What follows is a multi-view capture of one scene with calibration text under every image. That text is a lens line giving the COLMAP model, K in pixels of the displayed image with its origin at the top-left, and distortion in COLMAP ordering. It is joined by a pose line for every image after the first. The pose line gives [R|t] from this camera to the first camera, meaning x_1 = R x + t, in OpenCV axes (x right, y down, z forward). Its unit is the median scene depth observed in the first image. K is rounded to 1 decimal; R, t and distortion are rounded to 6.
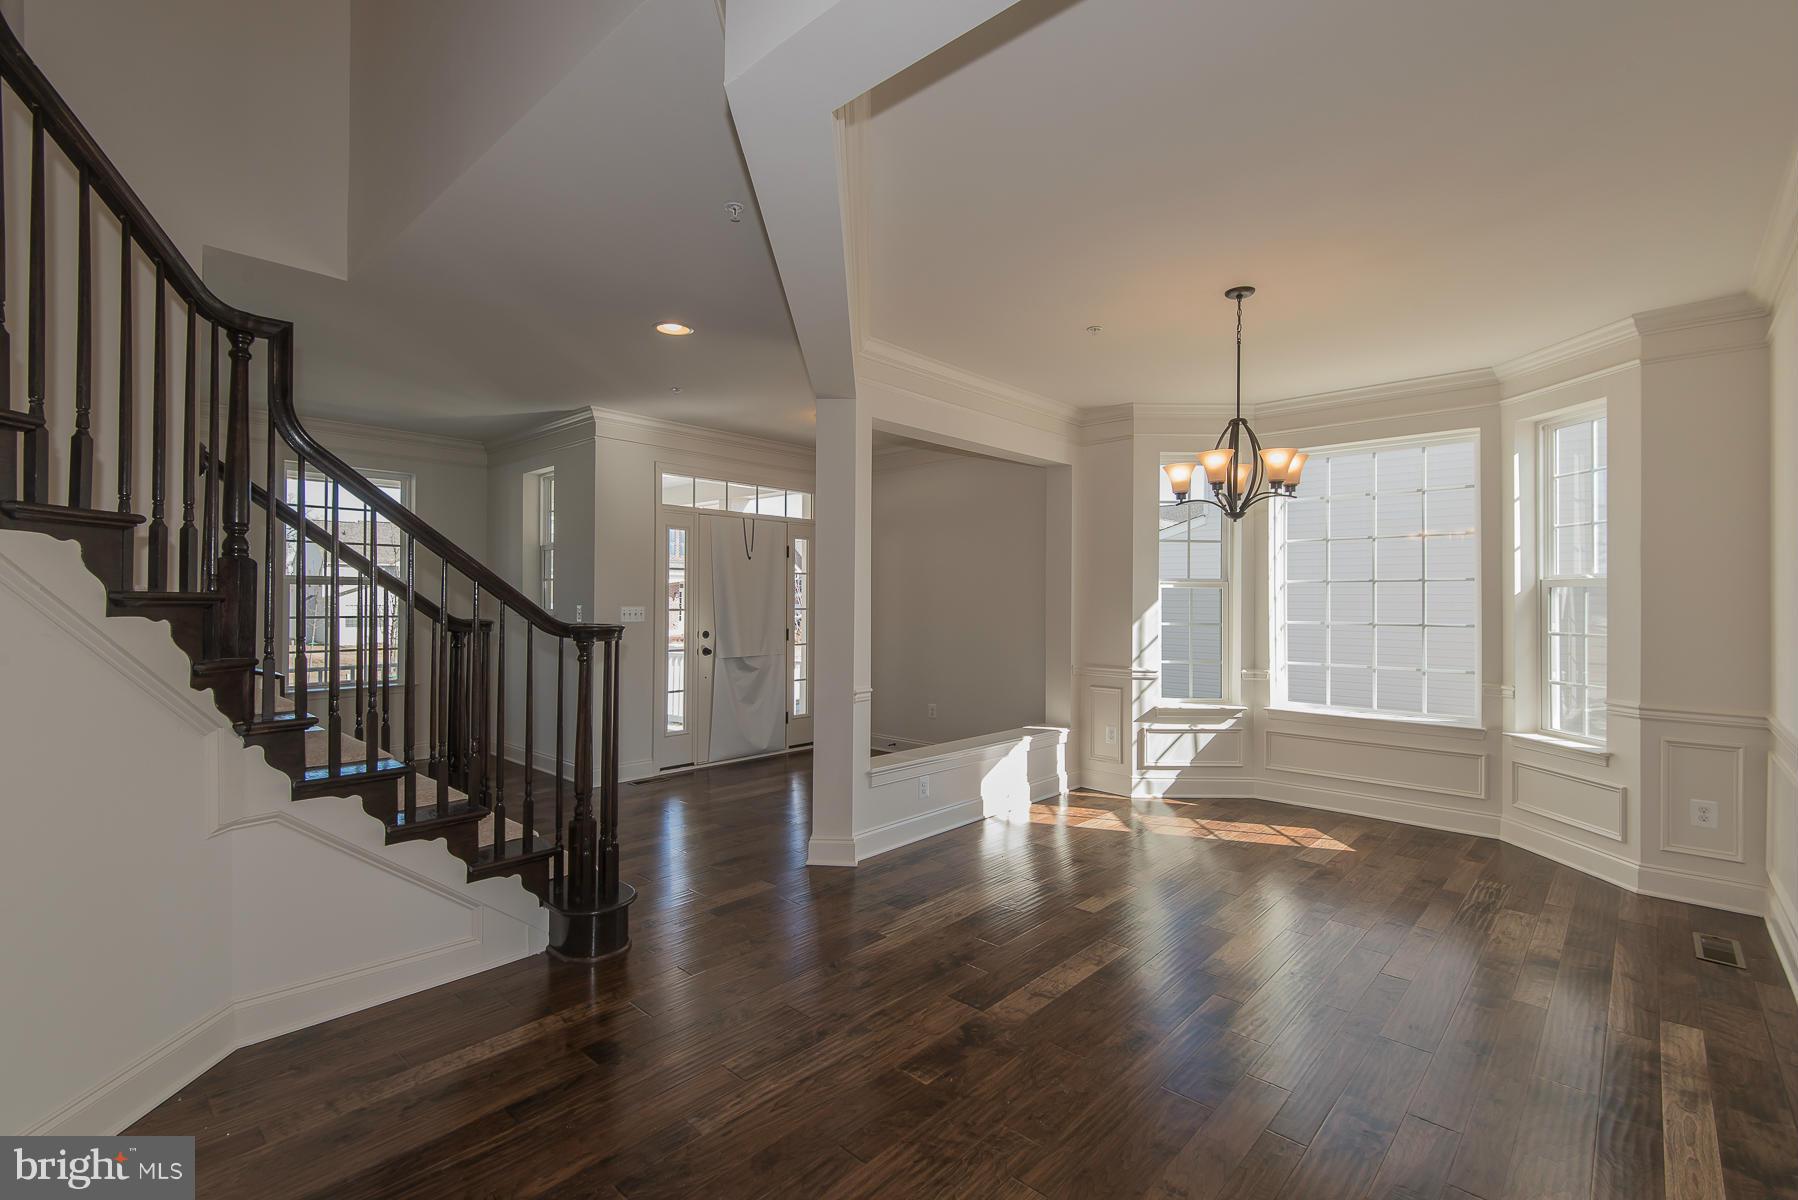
lens RADIAL K [[805.2, 0, 903.8], [0, 805.2, 590.4], [0, 0, 1]] dist [0.034671, -0.020011]
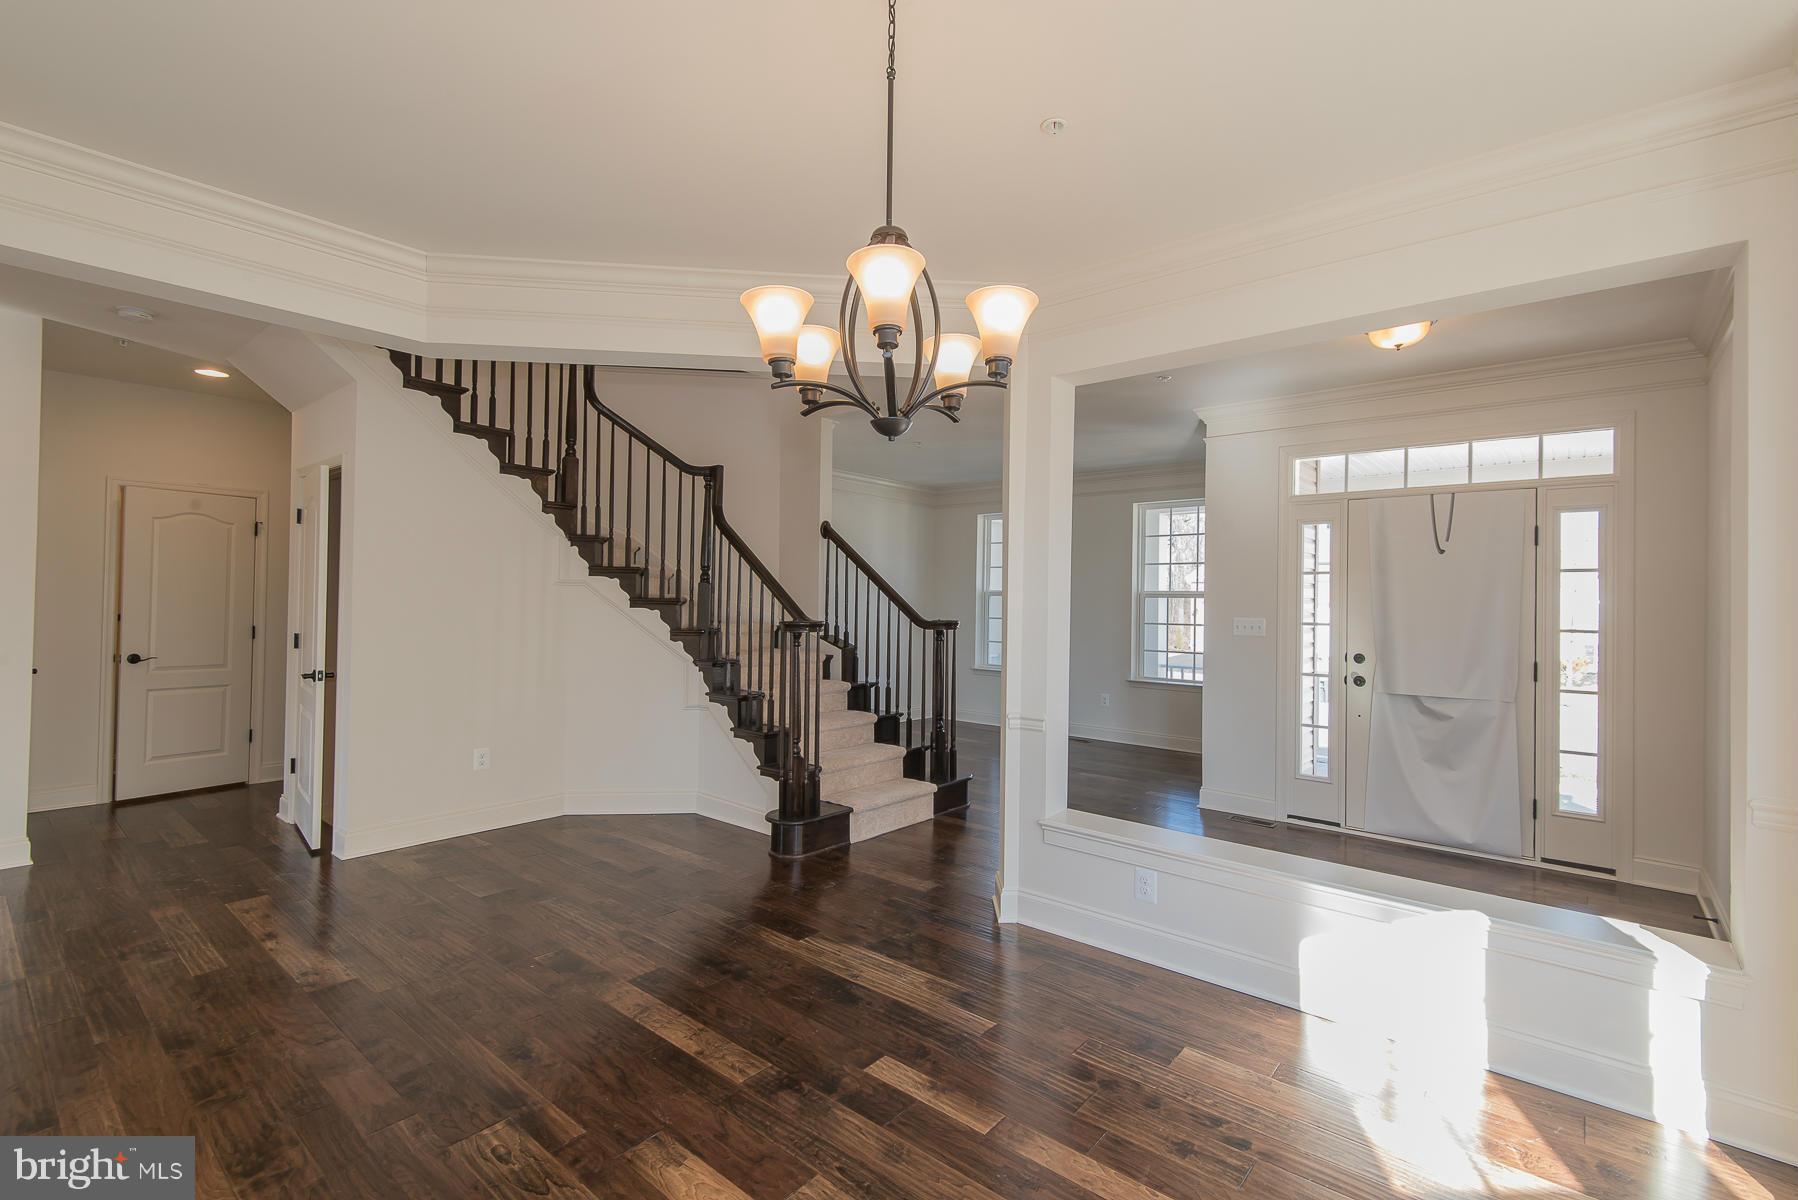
lens RADIAL K [[805.2, 0, 903.8], [0, 805.2, 590.4], [0, 0, 1]] dist [0.034671, -0.020011]
pose [[0.040808, -0.022083, -0.998923, 0.641774], [-0.003518, 0.999746, -0.022245, 0.012560], [0.999161, 0.004422, 0.040720, 0.706386]]
